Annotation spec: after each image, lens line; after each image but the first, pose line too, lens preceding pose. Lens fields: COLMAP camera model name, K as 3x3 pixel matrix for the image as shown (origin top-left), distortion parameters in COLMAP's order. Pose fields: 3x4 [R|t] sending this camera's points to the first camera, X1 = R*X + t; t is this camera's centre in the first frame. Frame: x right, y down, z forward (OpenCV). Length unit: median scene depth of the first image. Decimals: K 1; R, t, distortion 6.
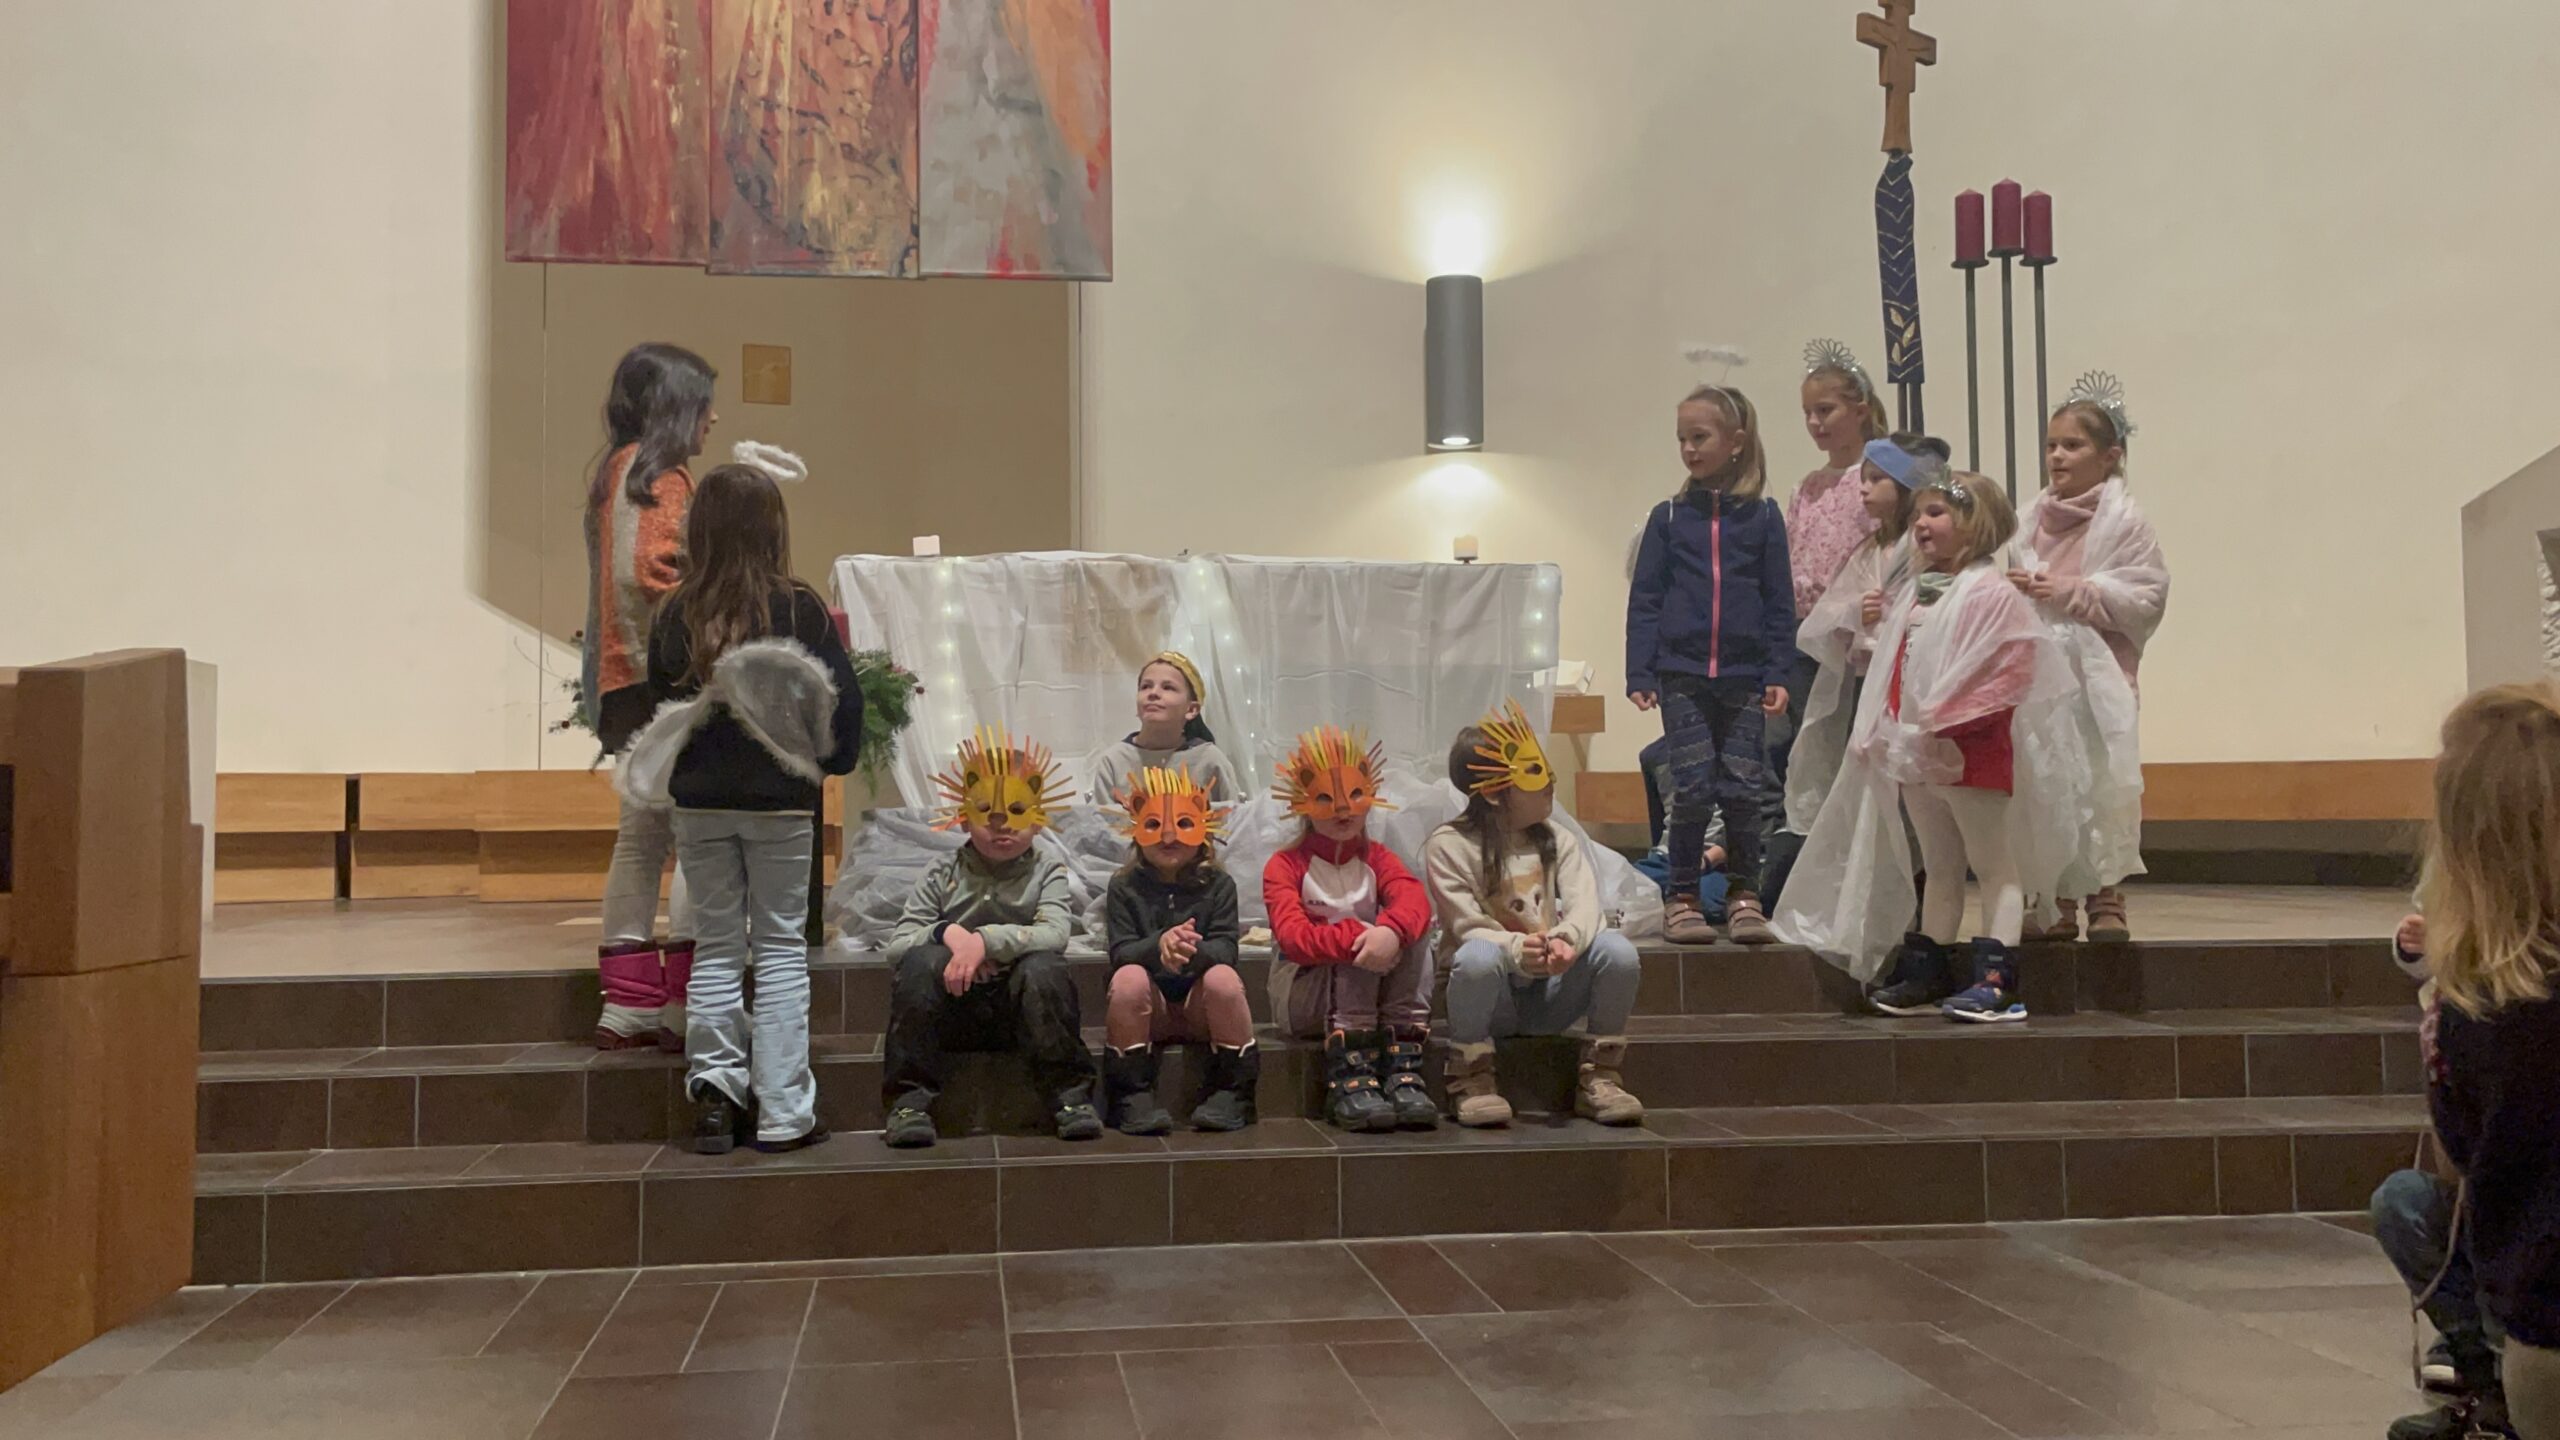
lens RADIAL K [[2263.8, 0, 1254.2], [0, 2263.8, 665.1], [0, 0, 1]] dist [0.105404, -0.148238]
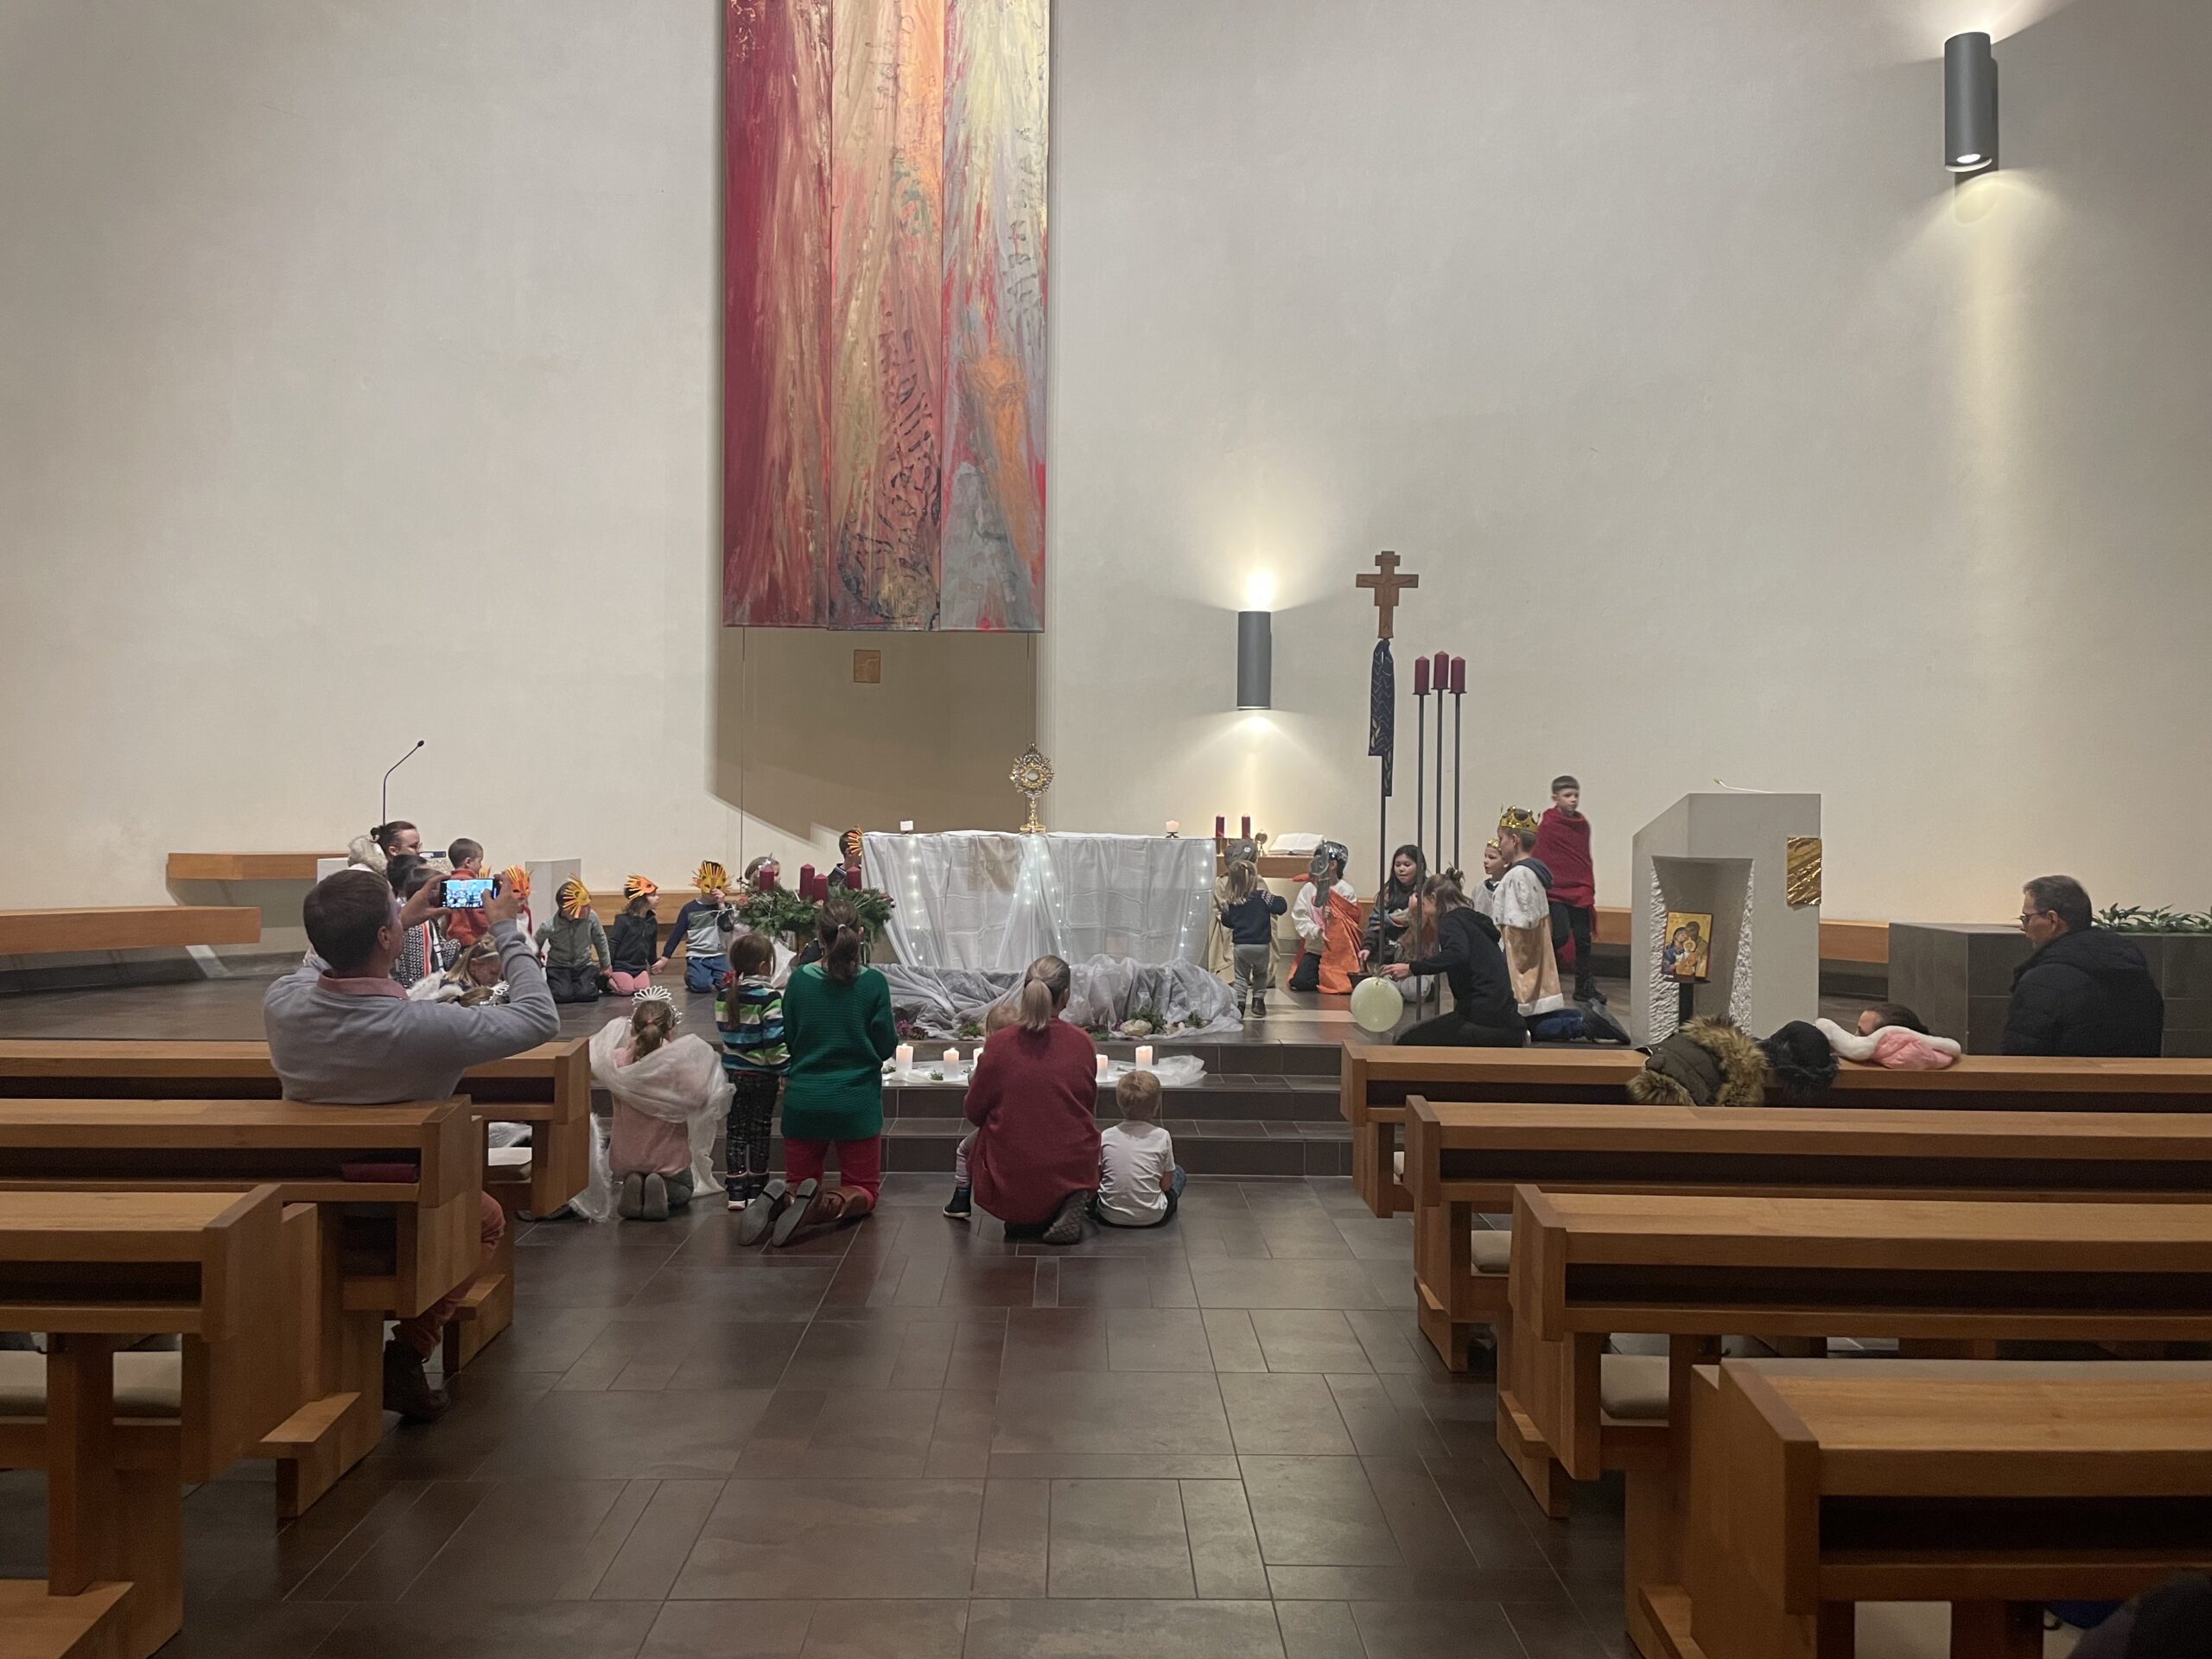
lens RADIAL K [[1679.6, 0, 1100.9], [0, 1679.6, 819.5], [0, 0, 1]] dist [0.093381, -0.113610]
pose [[0.992770, 0.019878, -0.118374, 0.150451], [-0.011923, 0.997646, 0.067532, -0.115360], [0.119437, -0.065632, 0.990670, -0.353322]]
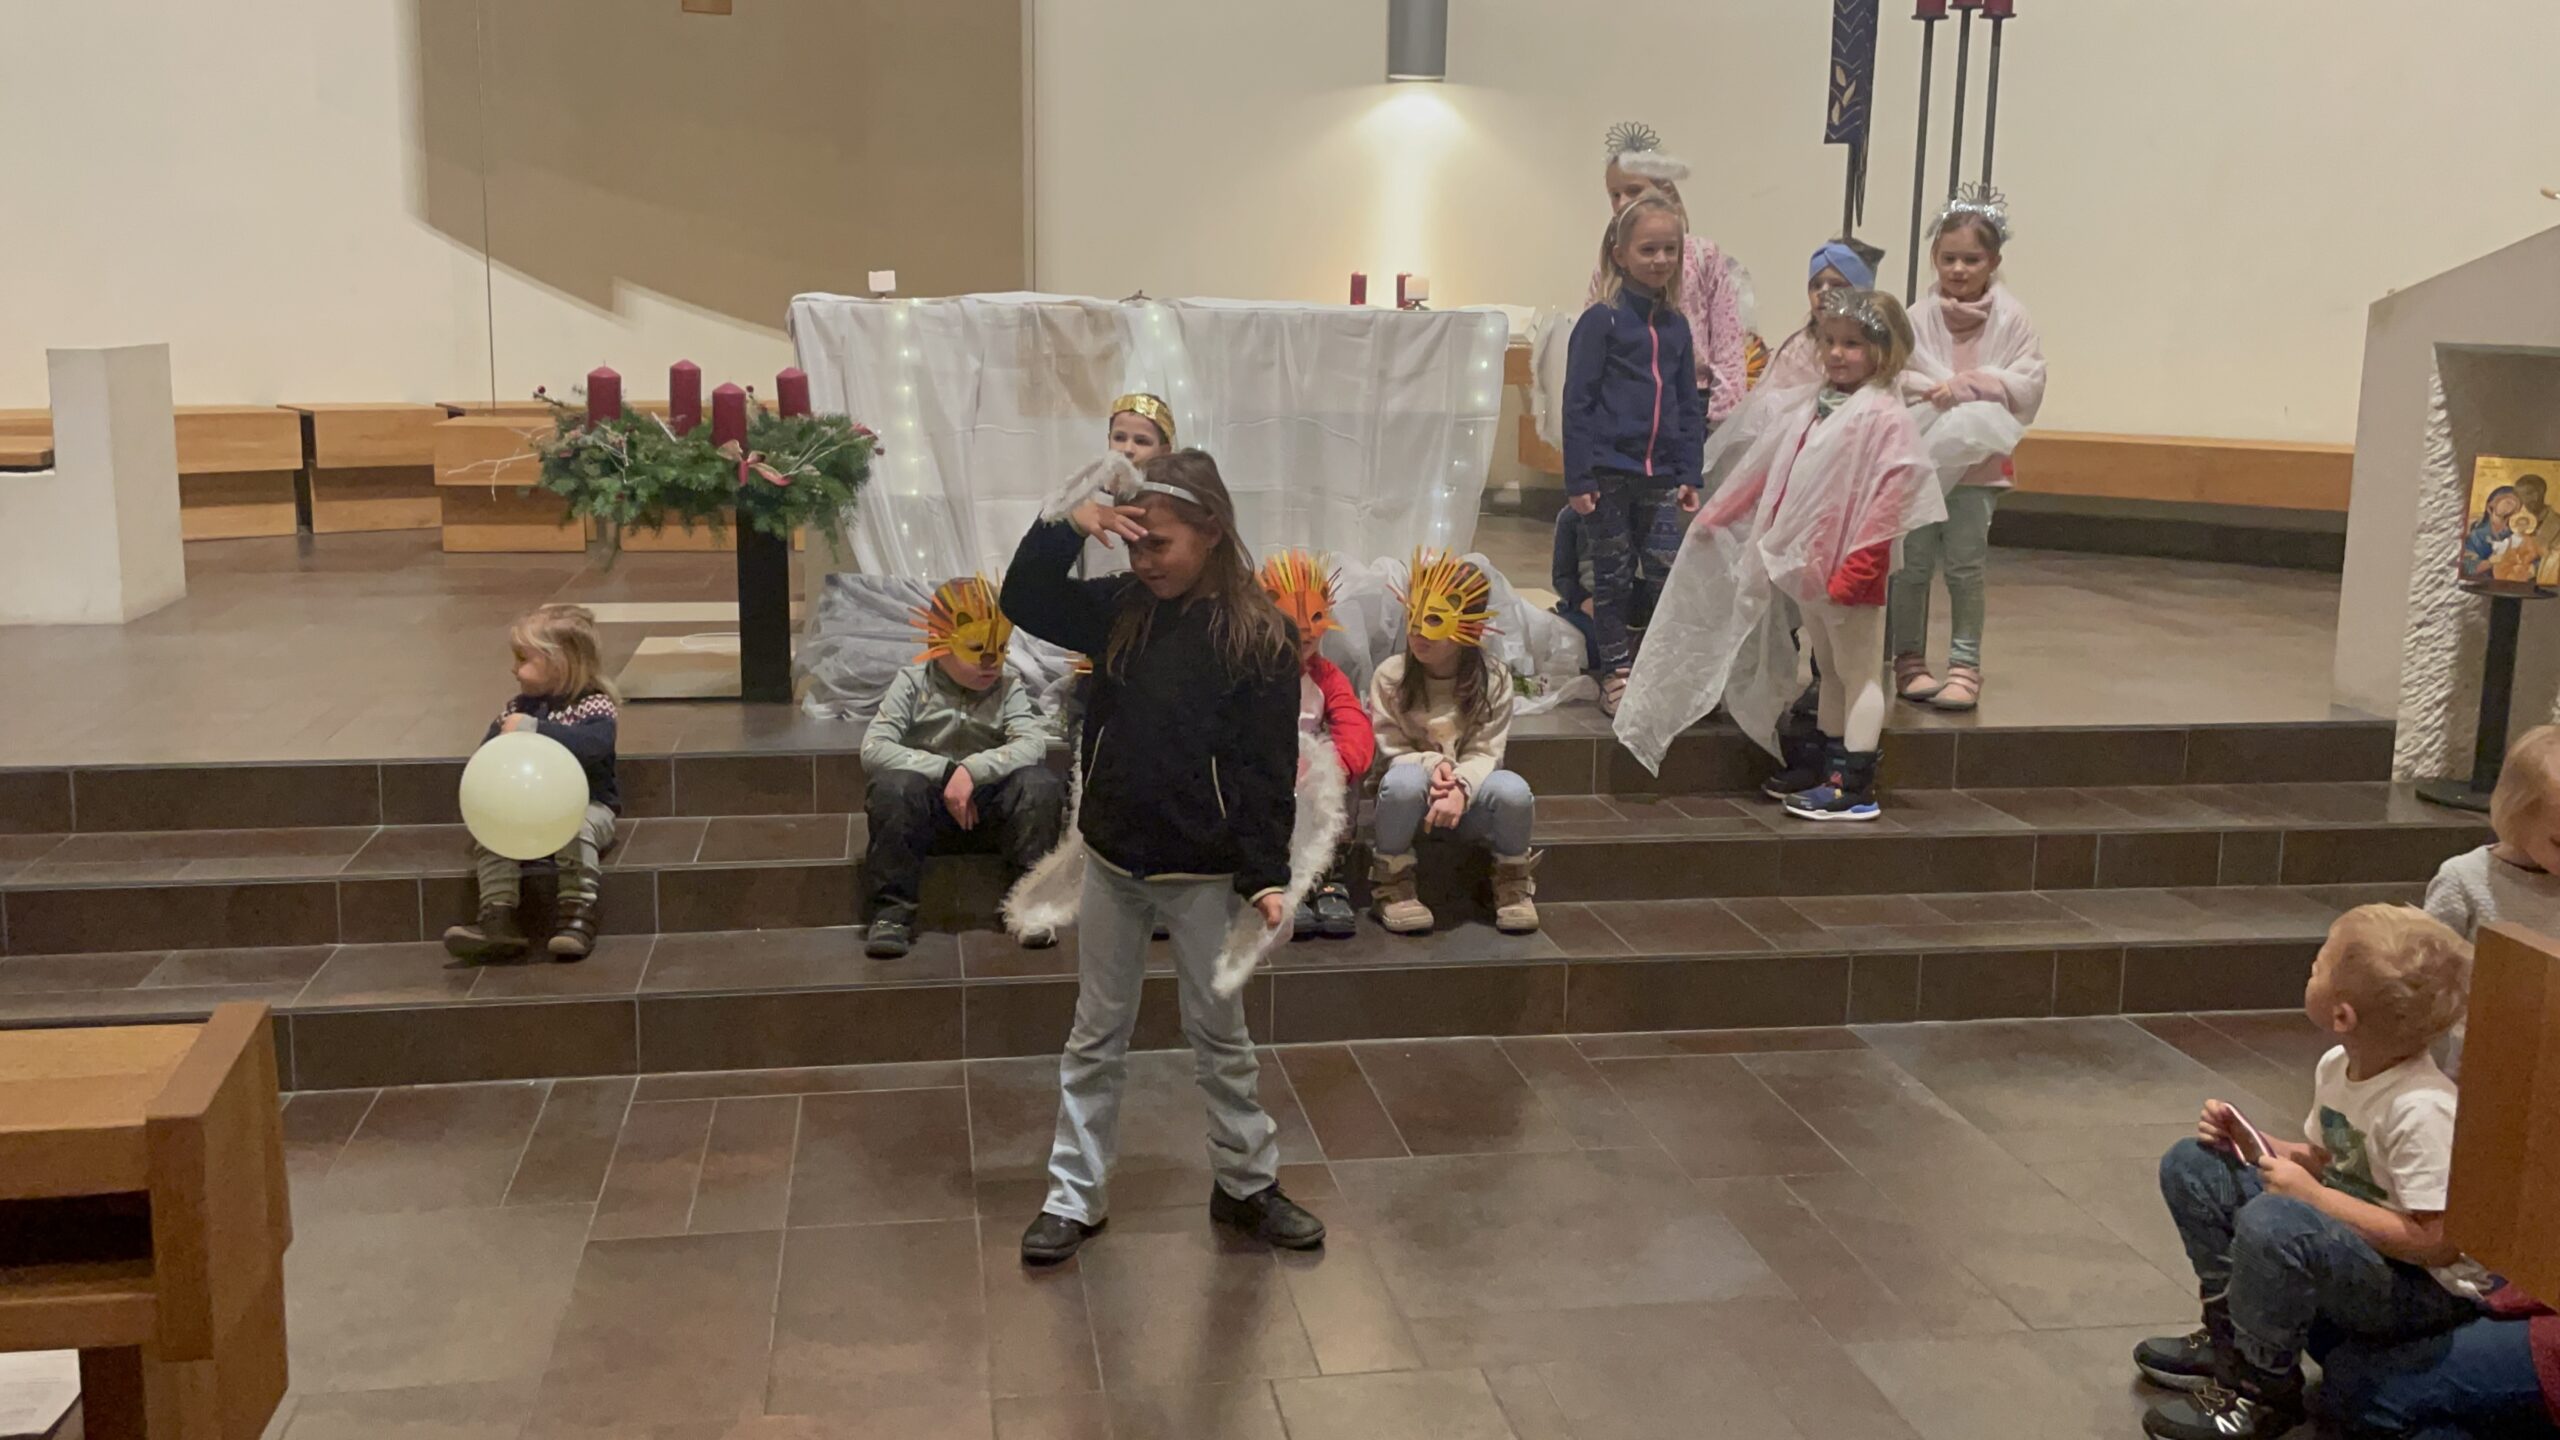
lens RADIAL K [[2263.8, 0, 1290.5], [0, 2263.8, 656.7], [0, 0, 1]] dist [0.105404, -0.148238]
pose [[0.999027, 0.018962, 0.039826, -0.000457], [-0.027406, 0.974300, 0.223582, -0.084948], [-0.034563, -0.224456, 0.973871, -0.019211]]
